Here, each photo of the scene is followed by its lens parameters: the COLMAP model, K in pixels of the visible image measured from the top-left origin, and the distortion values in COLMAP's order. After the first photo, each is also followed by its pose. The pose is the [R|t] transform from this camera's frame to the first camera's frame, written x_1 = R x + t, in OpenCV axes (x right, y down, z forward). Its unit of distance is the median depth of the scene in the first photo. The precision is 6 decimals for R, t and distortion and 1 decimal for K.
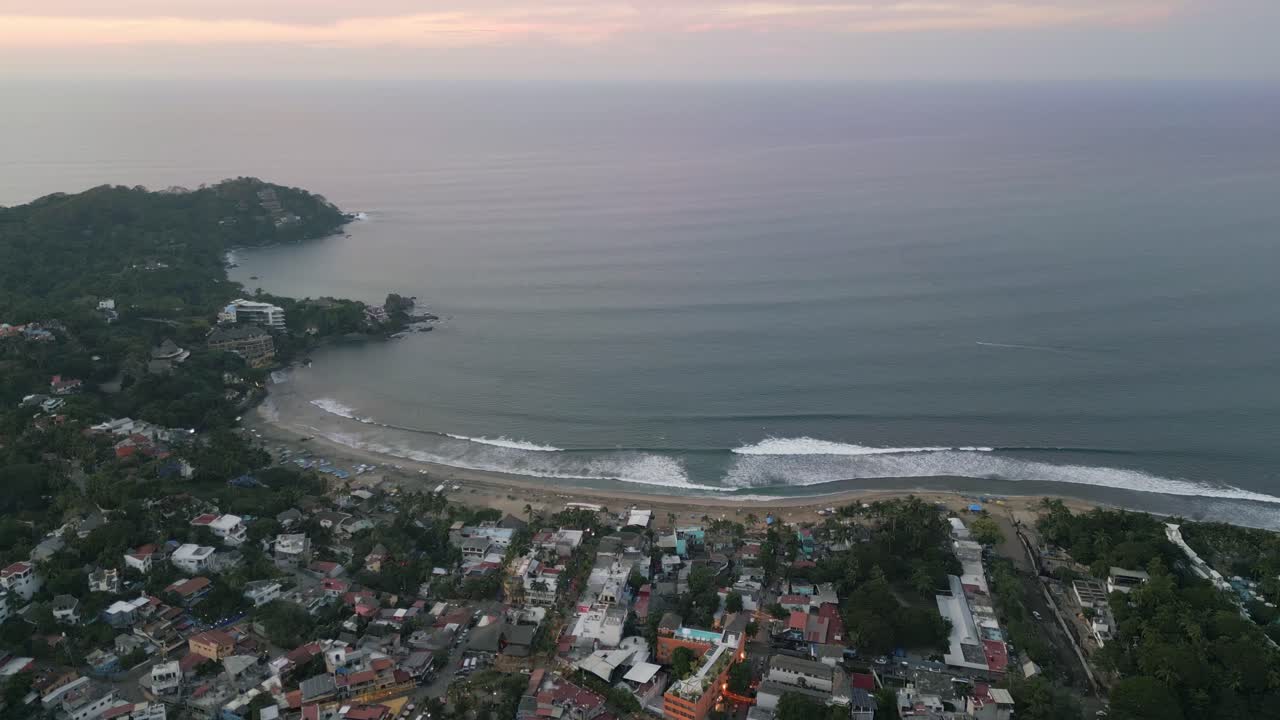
lens RADIAL K [[943.3, 0, 640.0], [0, 943.3, 360.0], [0, 0, 1]] dist [0.092388, -0.096035]
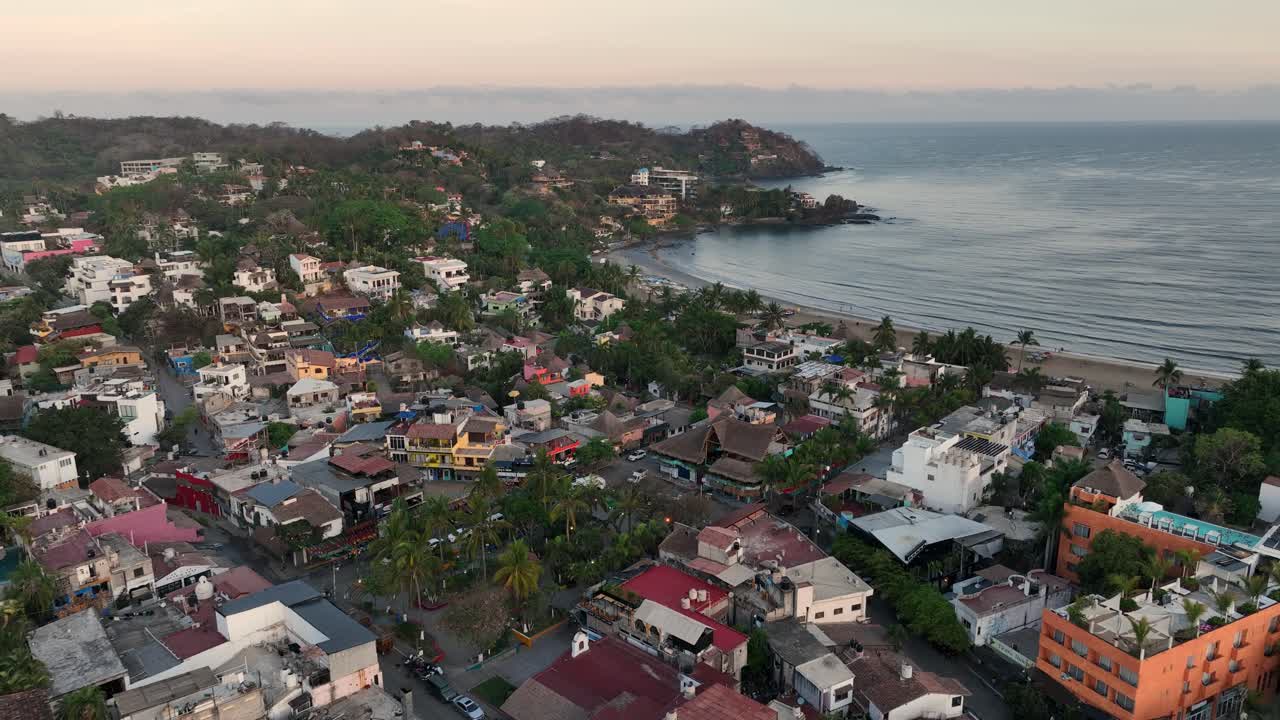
lens RADIAL K [[943.3, 0, 640.0], [0, 943.3, 360.0], [0, 0, 1]] dist [0.092388, -0.096035]
pose [[0.862717, 0.142682, -0.485140, 0.041498], [-0.155430, 0.987746, 0.014104, 0.209001], [0.481208, 0.063238, 0.874323, 0.464187]]
